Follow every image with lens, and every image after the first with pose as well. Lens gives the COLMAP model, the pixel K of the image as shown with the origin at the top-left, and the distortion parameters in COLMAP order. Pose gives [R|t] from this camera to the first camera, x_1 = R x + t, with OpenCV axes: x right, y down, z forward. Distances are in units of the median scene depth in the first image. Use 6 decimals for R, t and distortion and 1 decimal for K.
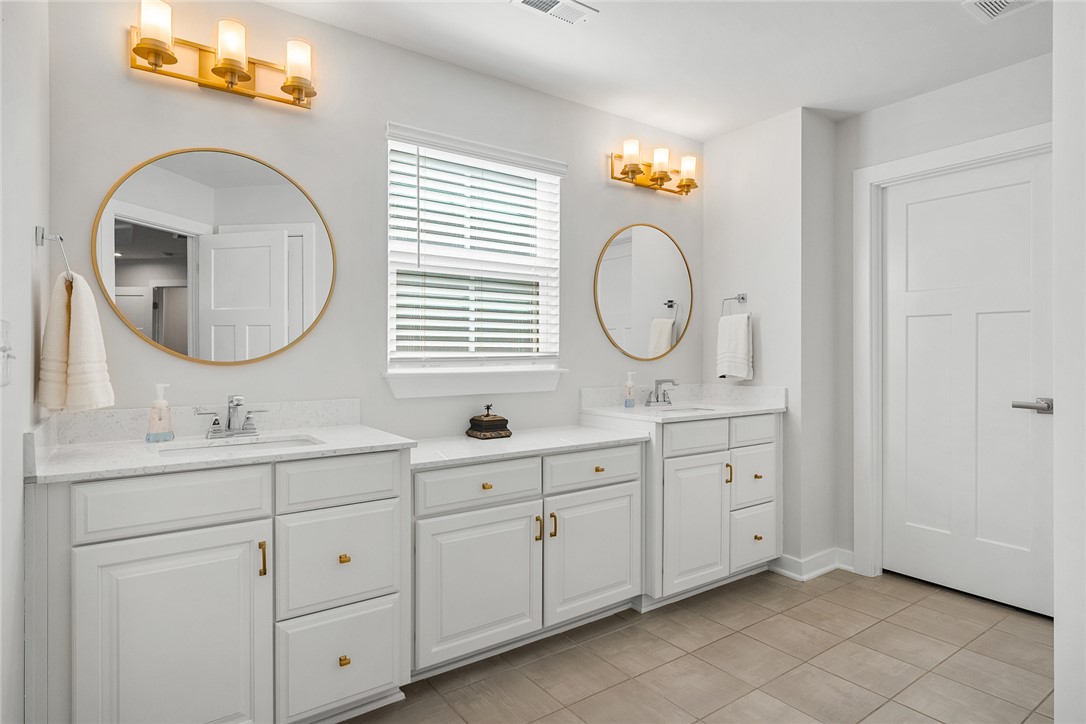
lens RADIAL K [[597.8, 0, 543.0], [0, 597.8, 362.0], [0, 0, 1]] dist [0.000329, -0.000246]
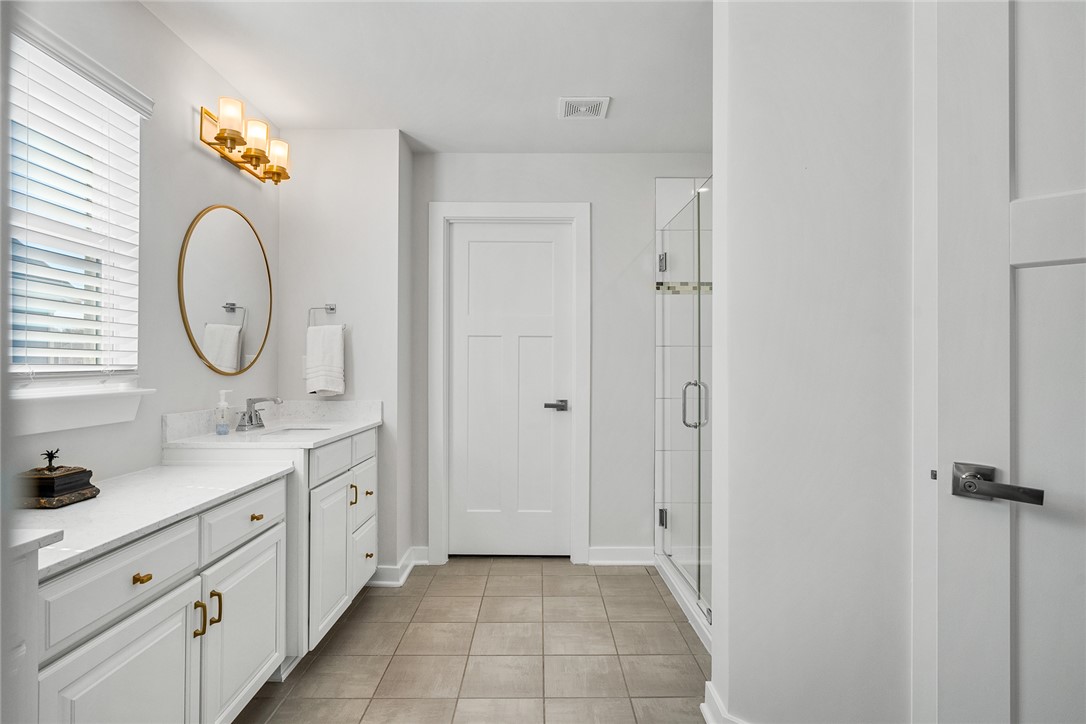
lens RADIAL K [[582.2, 0, 543.2], [0, 582.2, 373.6], [0, 0, 1]] dist [-0.001528, 0.000149]
pose [[0.579850, -0.007752, 0.814687, -0.245369], [0.008839, 0.999956, 0.003224, -0.004275], [-0.814676, 0.005331, 0.579892, 0.210983]]
